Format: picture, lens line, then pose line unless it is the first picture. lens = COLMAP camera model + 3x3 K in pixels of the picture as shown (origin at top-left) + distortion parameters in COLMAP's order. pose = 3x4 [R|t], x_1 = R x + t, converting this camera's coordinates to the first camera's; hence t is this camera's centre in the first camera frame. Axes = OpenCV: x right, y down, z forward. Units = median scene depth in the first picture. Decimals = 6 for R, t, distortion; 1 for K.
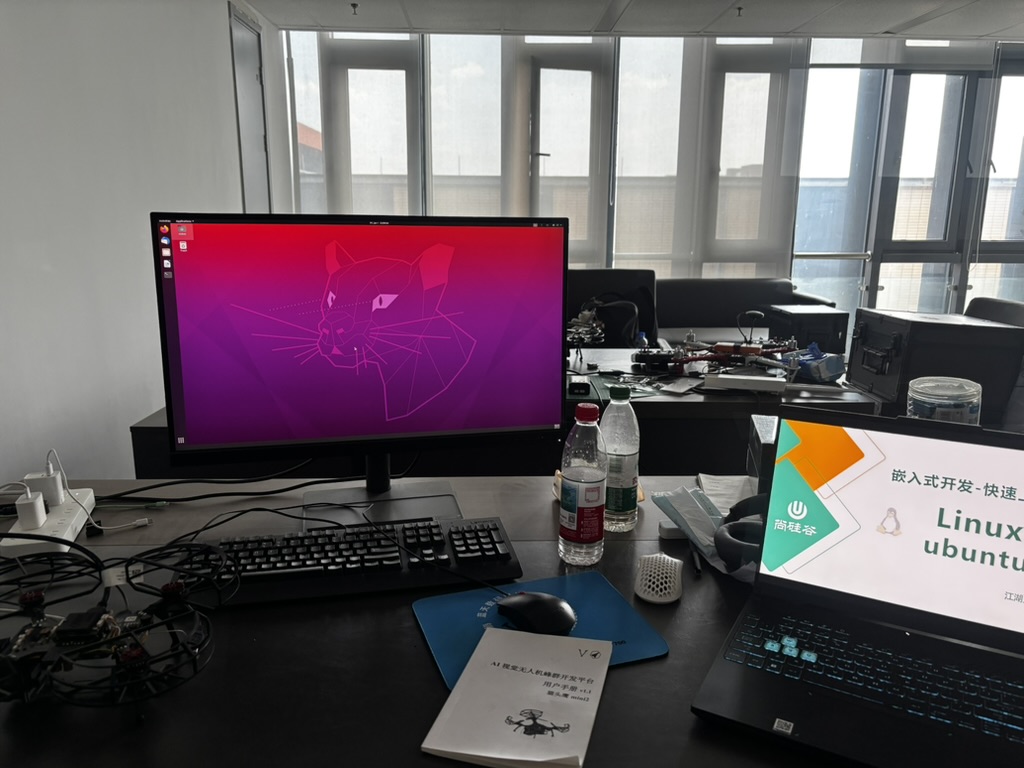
lens RADIAL K [[775.3, 0, 511.2], [0, 775.3, 383.1], [0, 0, 1]] dist [0.004442, 0.006198]
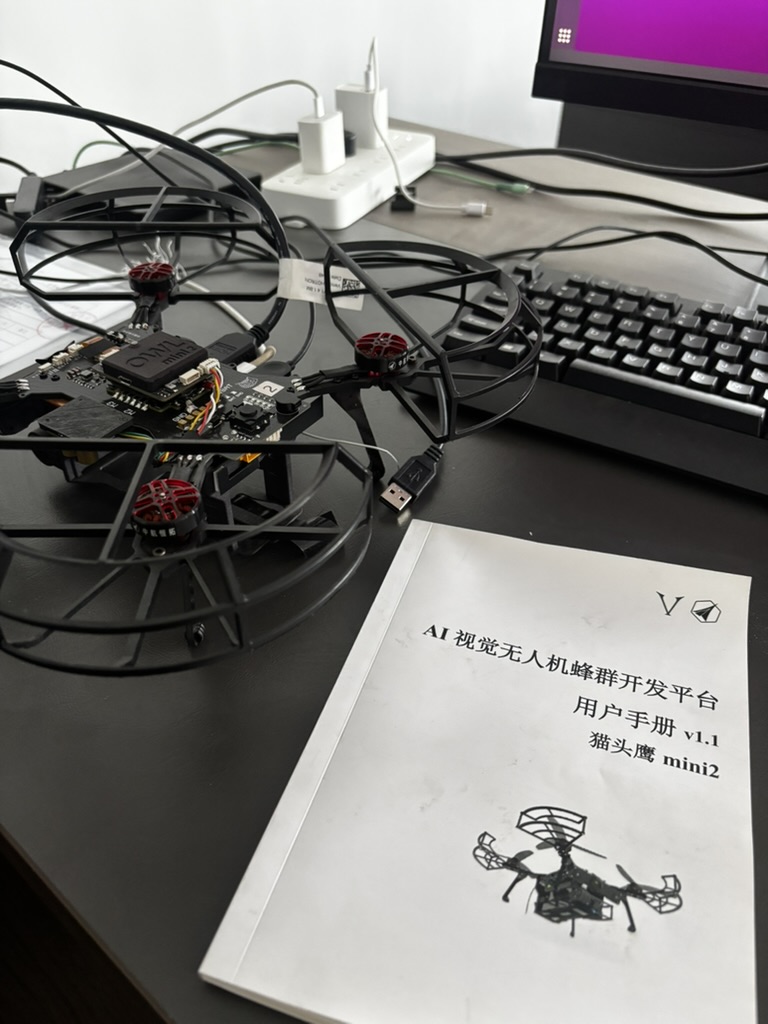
lens RADIAL K [[775.3, 0, 383.2], [0, 775.3, 510.6], [0, 0, 1]] dist [0.004442, 0.006198]
pose [[0.736434, 0.431378, -0.521131, -0.151249], [-0.151187, 0.855786, 0.494746, 0.109916], [0.659399, -0.285559, 0.695449, 0.559482]]
